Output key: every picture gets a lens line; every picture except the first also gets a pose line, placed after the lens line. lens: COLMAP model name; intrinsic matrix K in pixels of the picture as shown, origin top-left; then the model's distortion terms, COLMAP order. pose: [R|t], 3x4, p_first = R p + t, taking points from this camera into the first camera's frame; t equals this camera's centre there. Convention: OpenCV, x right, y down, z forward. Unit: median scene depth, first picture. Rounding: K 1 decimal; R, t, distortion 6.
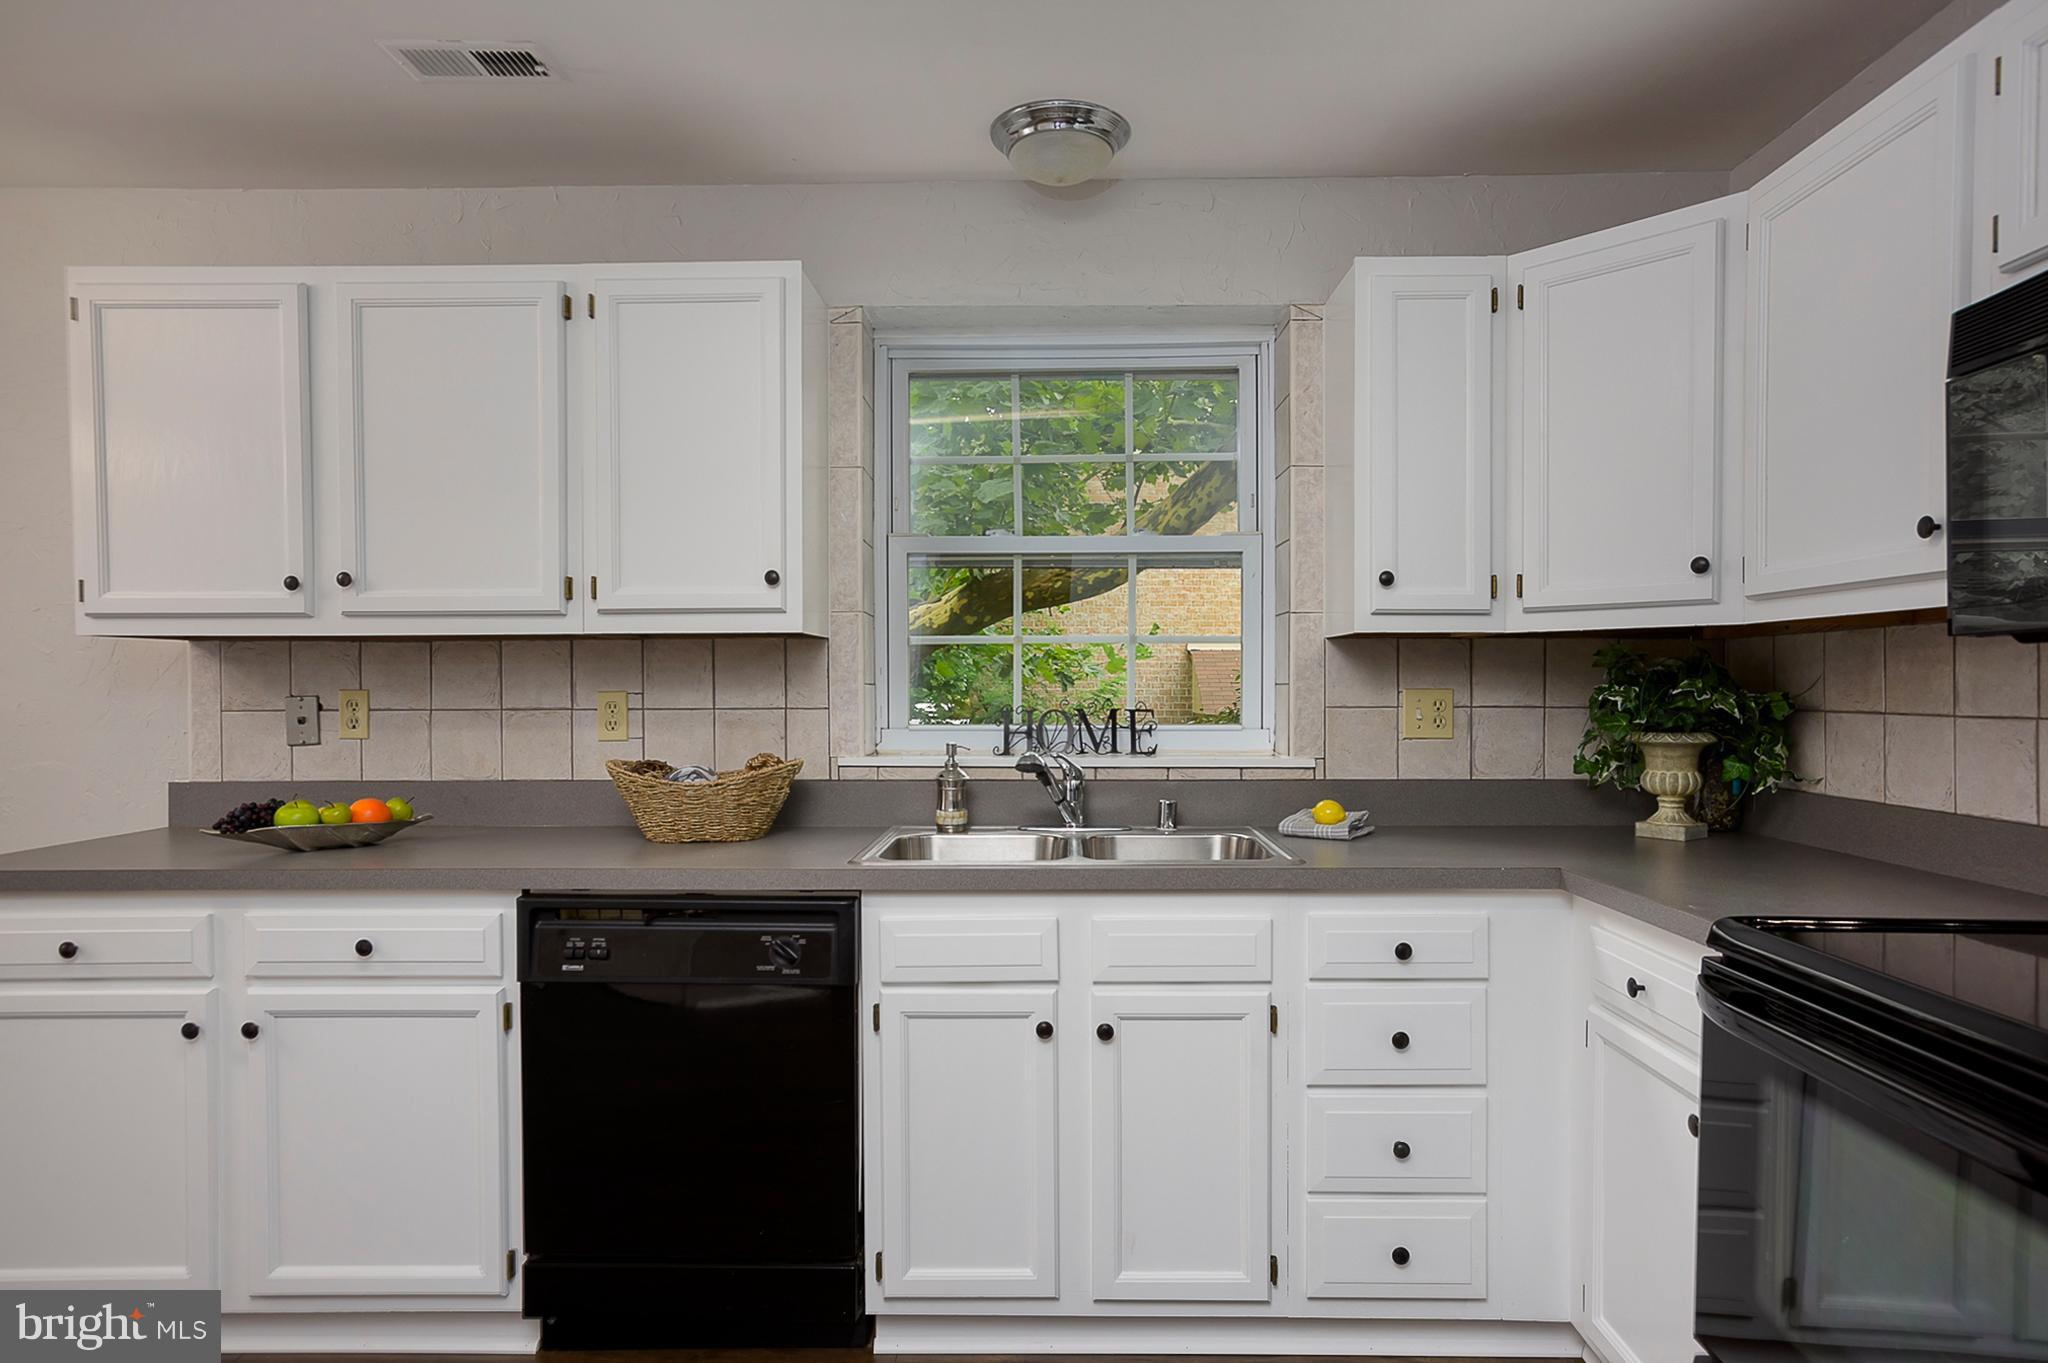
lens RADIAL K [[1141.4, 0, 1041.1], [0, 1141.4, 688.5], [0, 0, 1]] dist [0.002134, -0.000136]
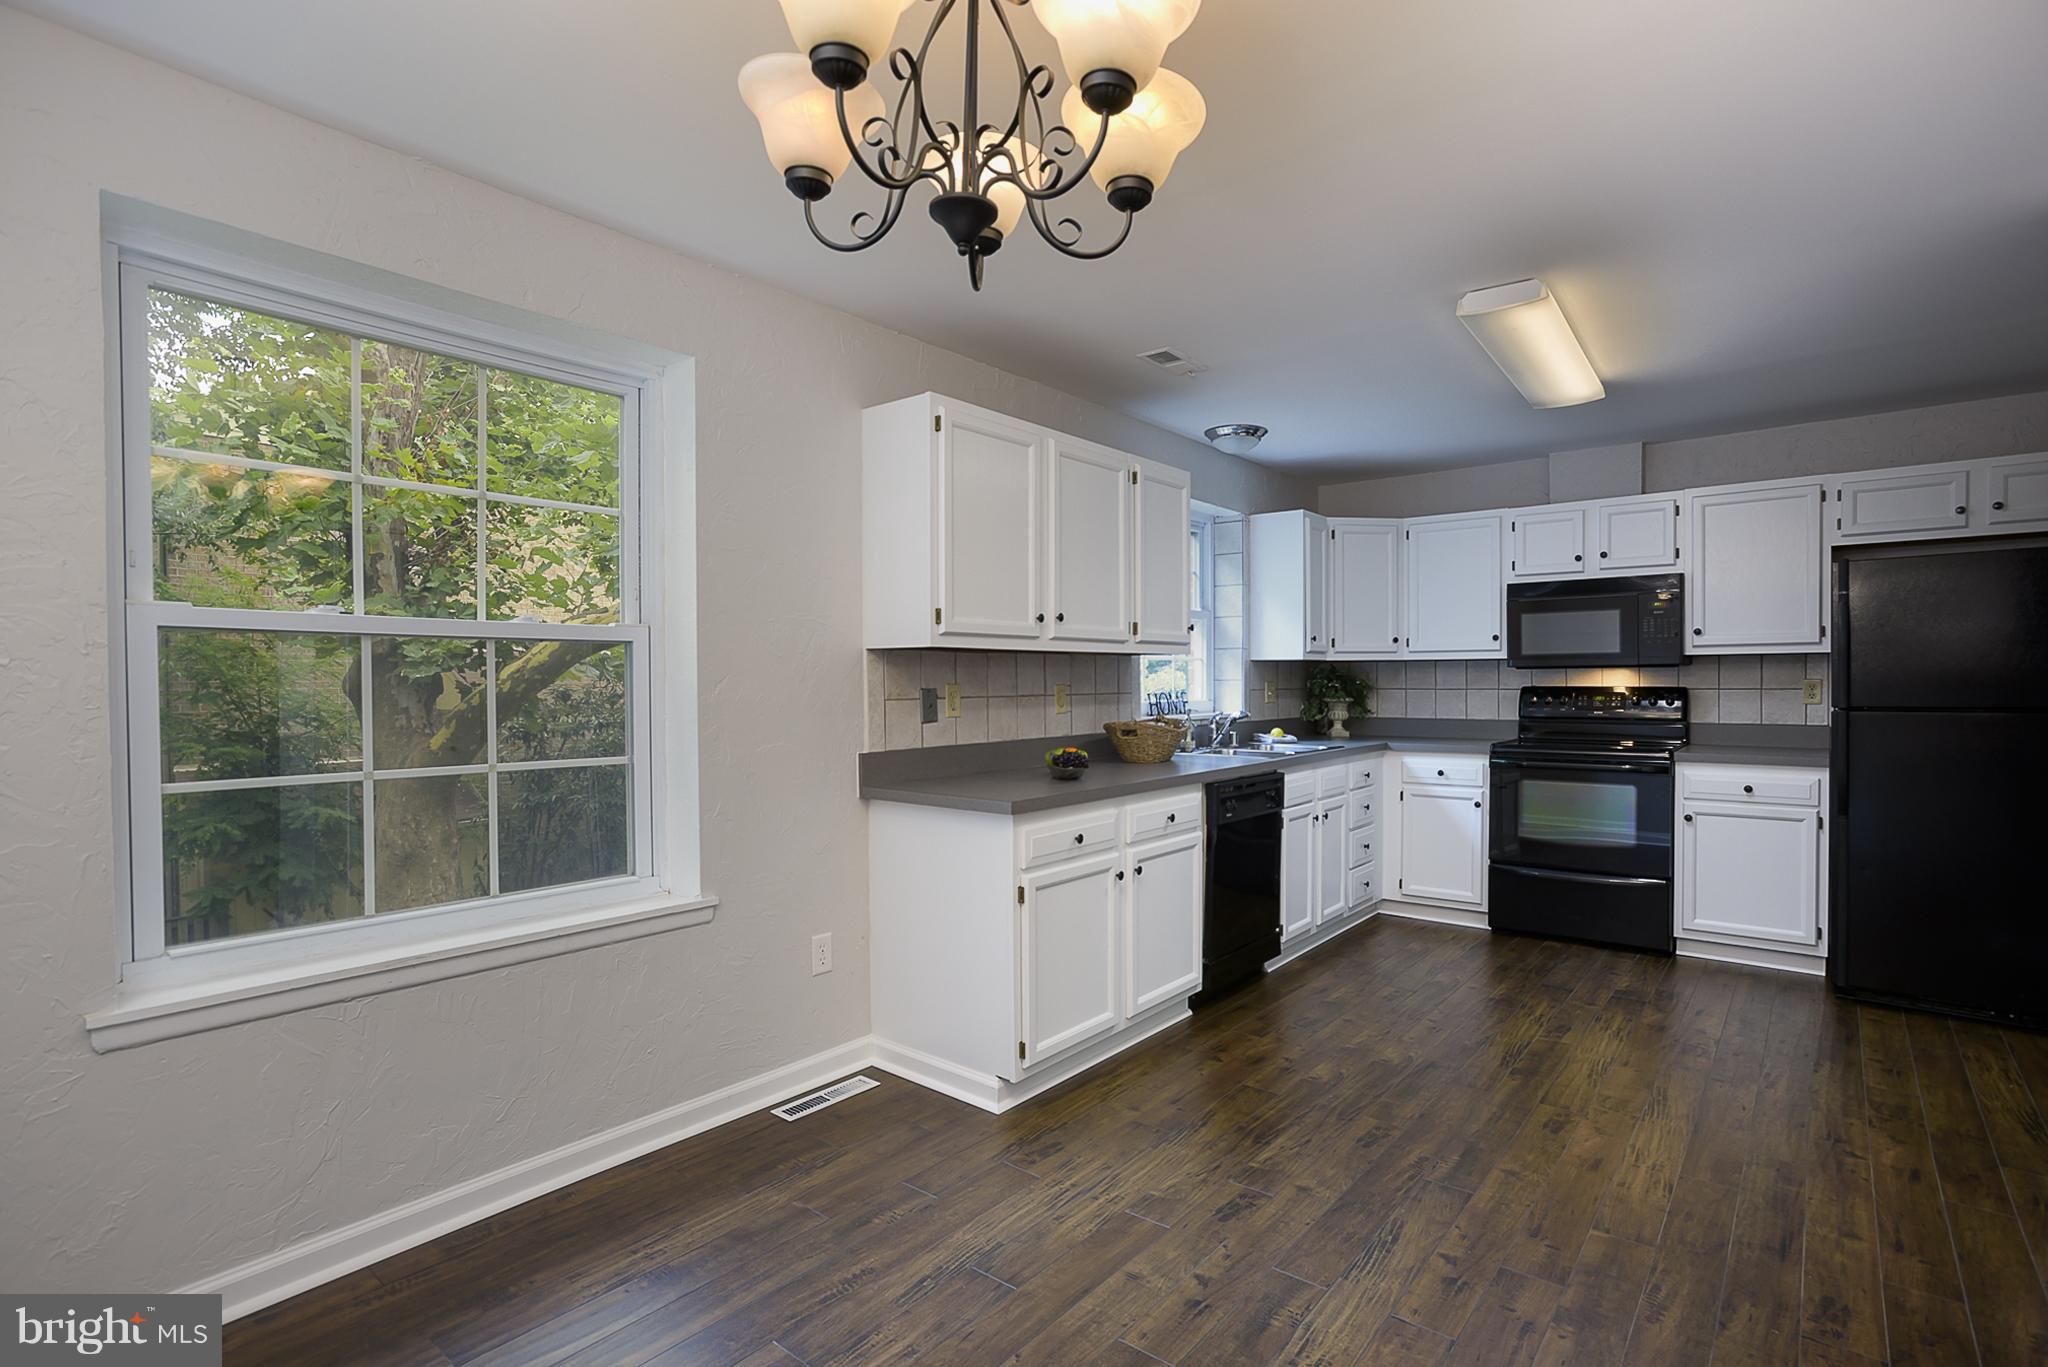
lens RADIAL K [[969.3, 0, 1072.8], [0, 969.3, 697.7], [0, 0, 1]] dist [0.000506, 0.001096]
pose [[0.595628, -0.016290, 0.803095, -1.553955], [0.002988, 0.999832, 0.018064, -0.003747], [-0.803255, -0.008360, 0.595577, 0.128169]]
